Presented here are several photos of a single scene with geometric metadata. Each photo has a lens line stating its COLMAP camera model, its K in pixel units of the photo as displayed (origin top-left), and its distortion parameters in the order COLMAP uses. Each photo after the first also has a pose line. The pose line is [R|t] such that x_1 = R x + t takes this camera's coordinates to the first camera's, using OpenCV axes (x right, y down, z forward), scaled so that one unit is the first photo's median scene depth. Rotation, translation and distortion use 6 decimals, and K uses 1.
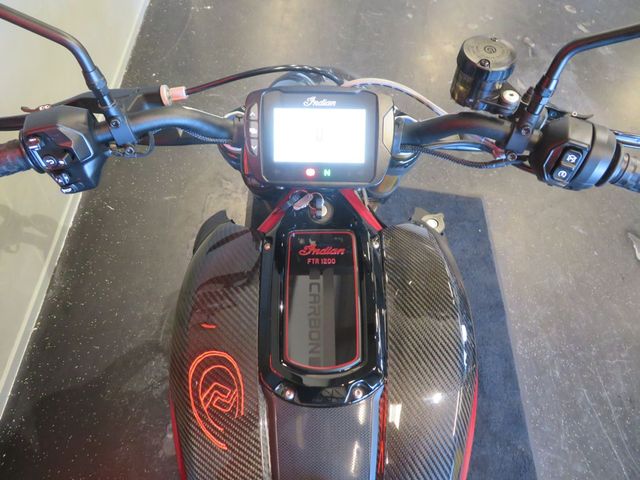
lens RADIAL K [[462.2, 0, 320.0], [0, 462.2, 240.0], [0, 0, 1]] dist [-0.000348, 0.004065]
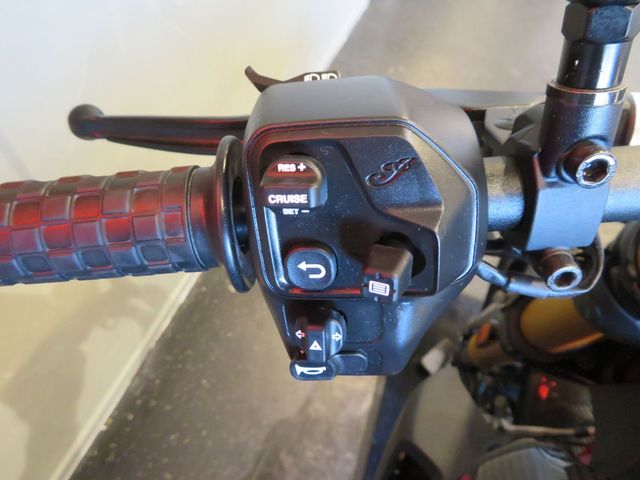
lens RADIAL K [[462.2, 0, 320.0], [0, 462.2, 240.0], [0, 0, 1]] dist [-0.000348, 0.004065]
pose [[0.959066, 0.195945, -0.204446, -0.179848], [-0.233768, 0.955287, -0.181049, -0.047815], [0.159829, 0.221431, 0.961989, 0.258844]]
